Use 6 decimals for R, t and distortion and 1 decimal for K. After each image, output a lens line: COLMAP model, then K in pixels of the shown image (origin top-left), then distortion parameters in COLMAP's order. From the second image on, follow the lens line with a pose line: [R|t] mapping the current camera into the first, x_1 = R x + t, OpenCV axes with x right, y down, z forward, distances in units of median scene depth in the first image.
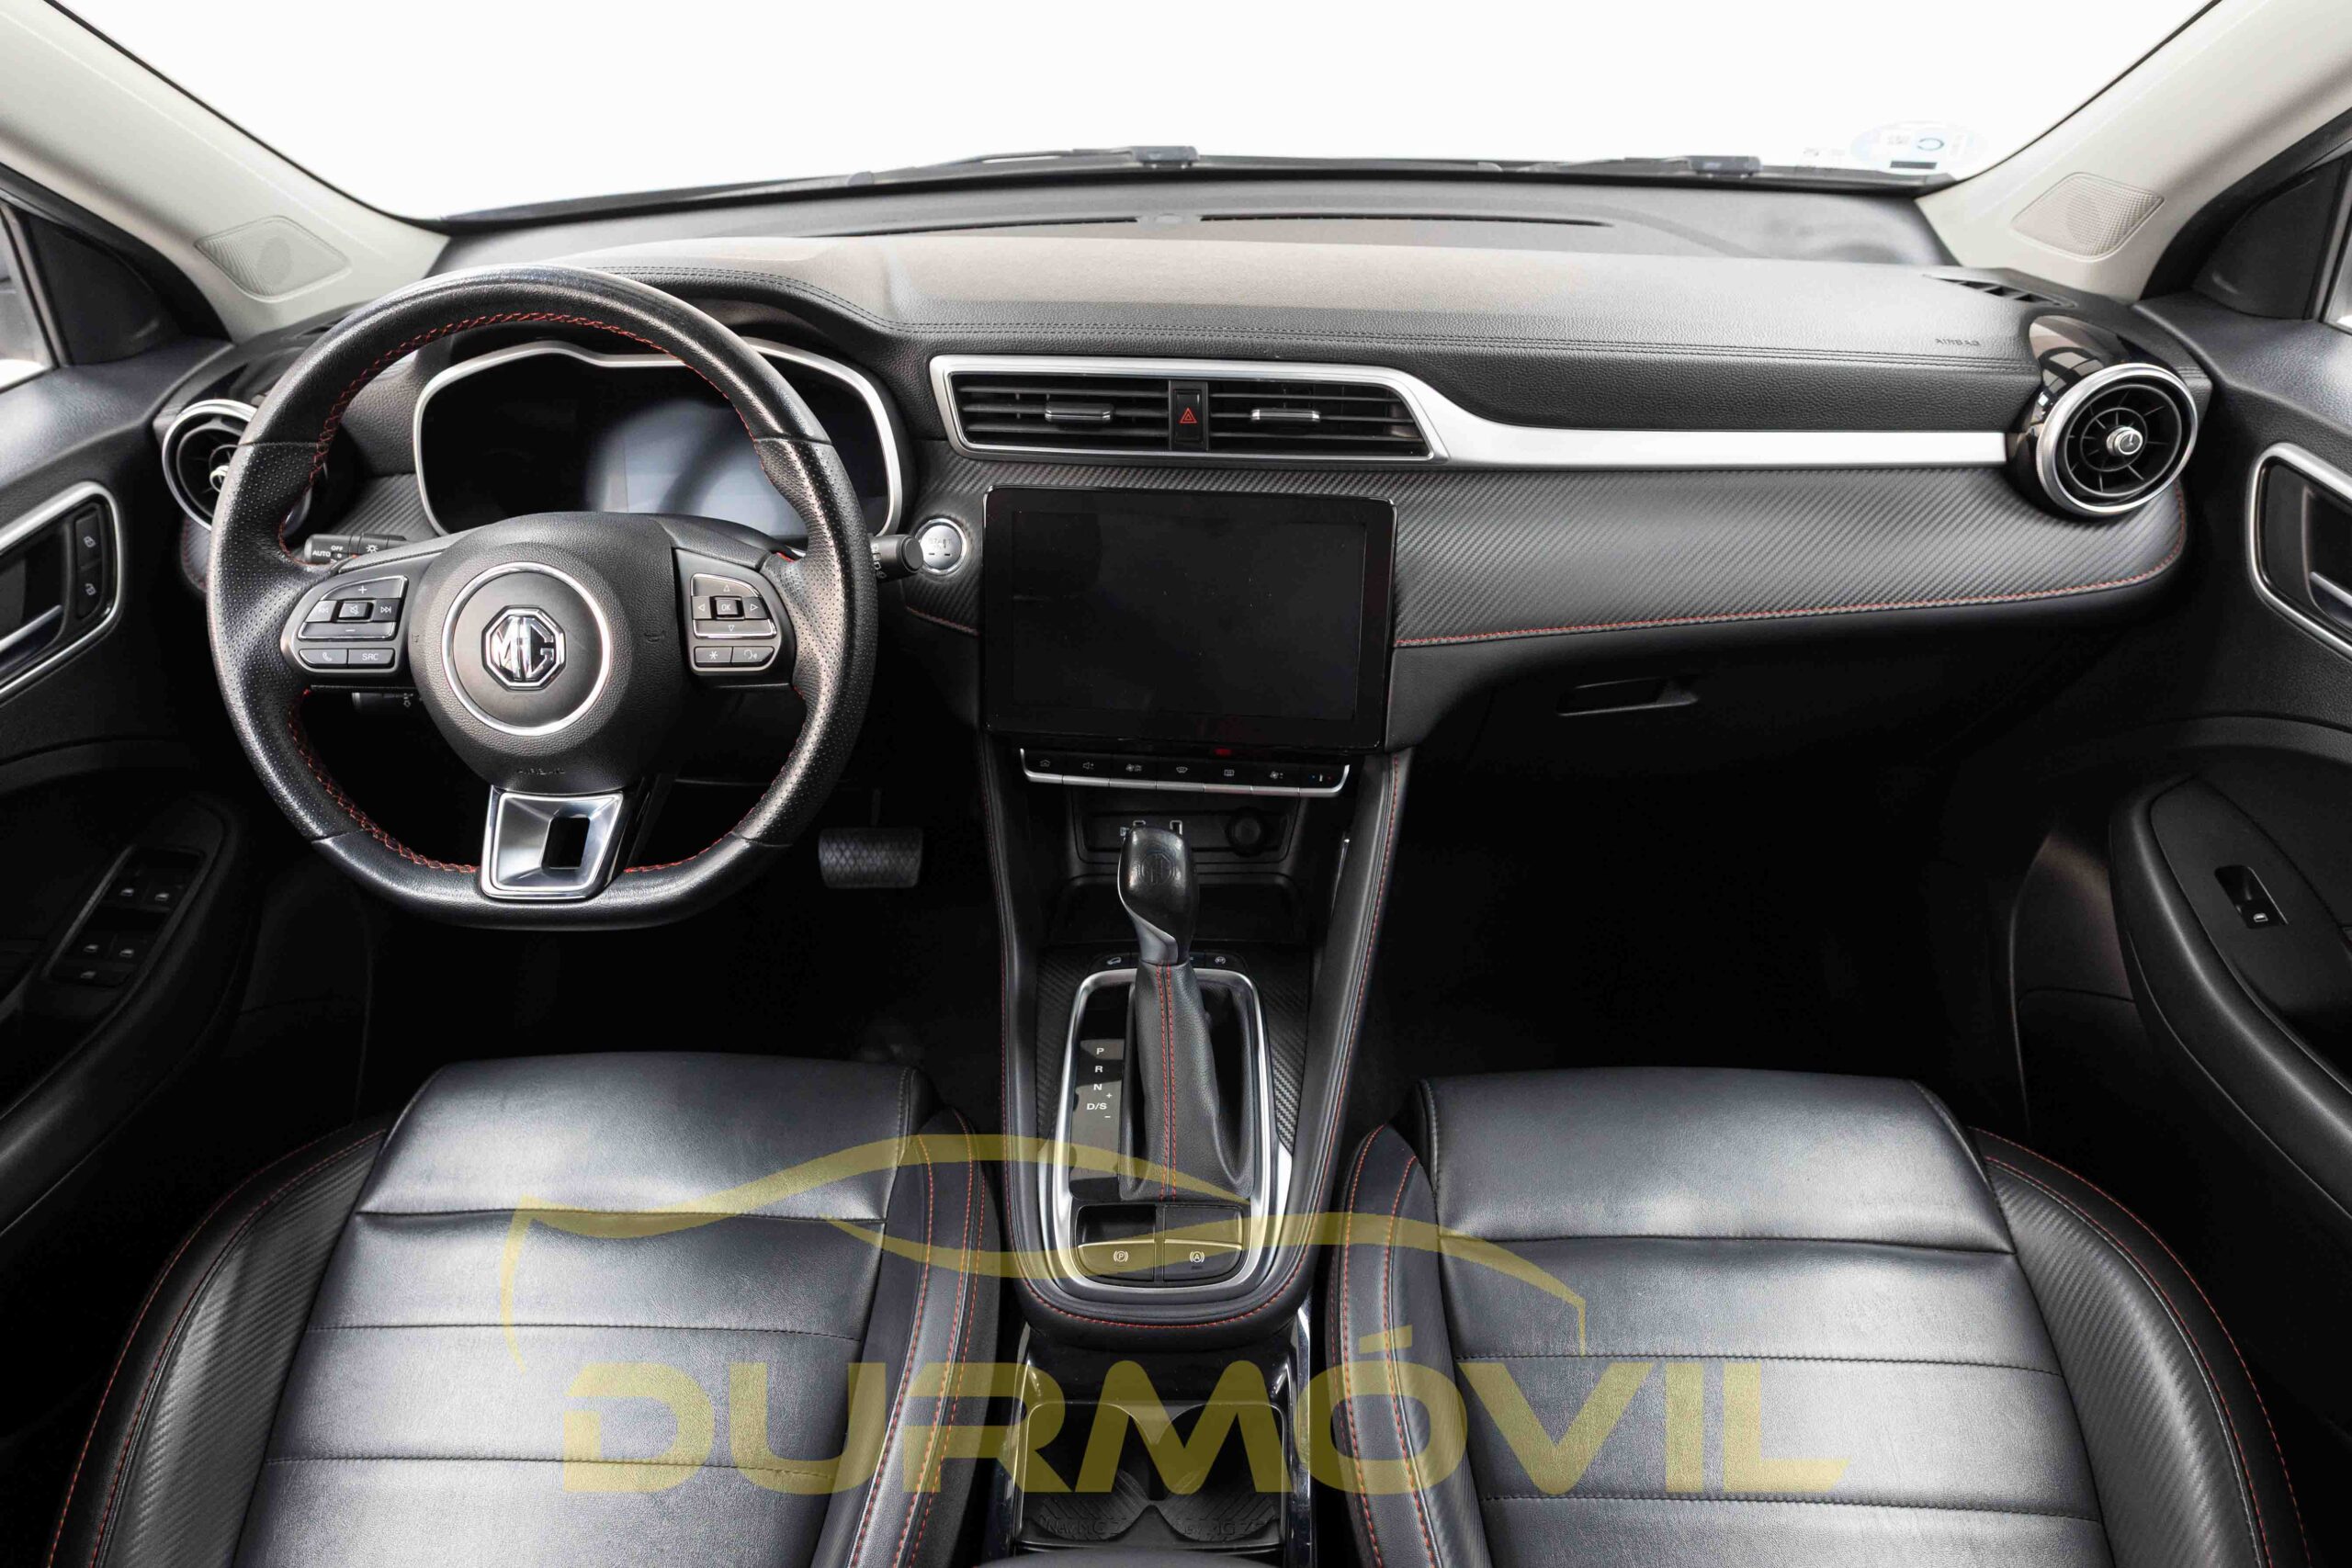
lens RADIAL K [[1367.9, 0, 1186.0], [0, 1367.9, 771.9], [0, 0, 1]] dist [0.010689, -0.000183]
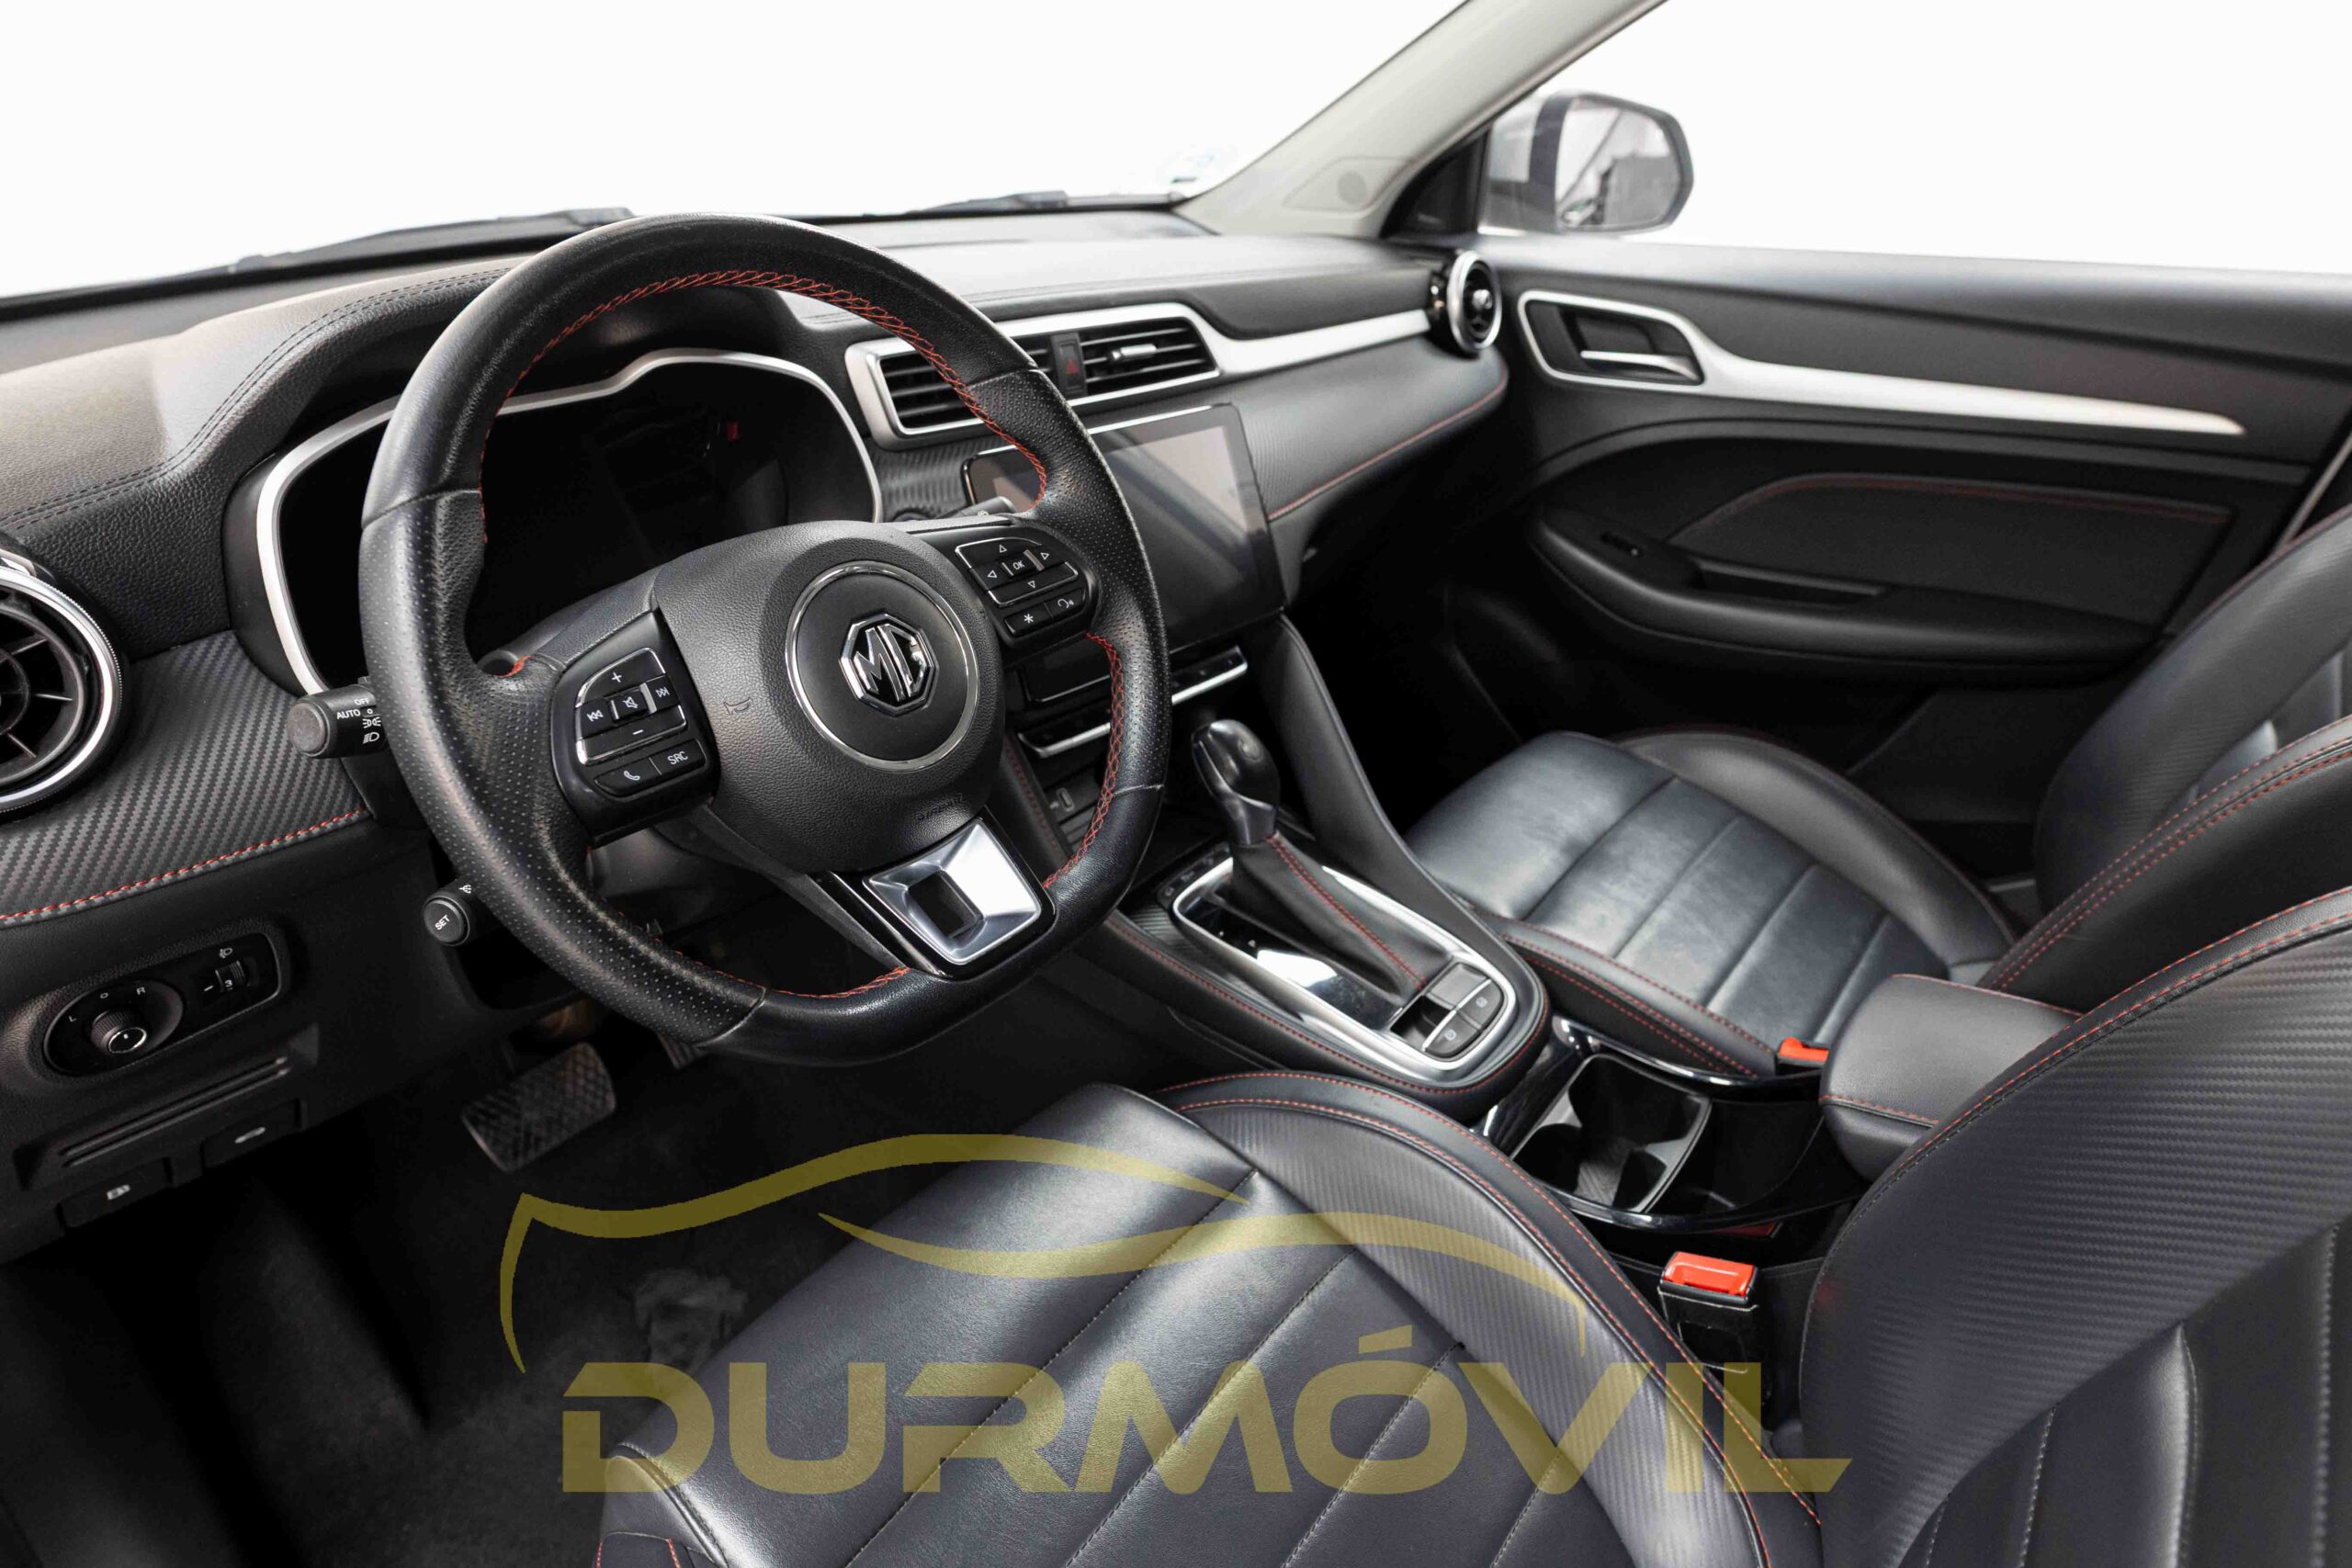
lens RADIAL K [[1367.9, 0, 1186.0], [0, 1367.9, 771.9], [0, 0, 1]] dist [0.010689, -0.000183]
pose [[0.607501, -0.344130, 0.715903, -0.806327], [0.429885, 0.900321, 0.067987, -0.006504], [-0.667939, 0.266453, 0.694882, 0.269365]]
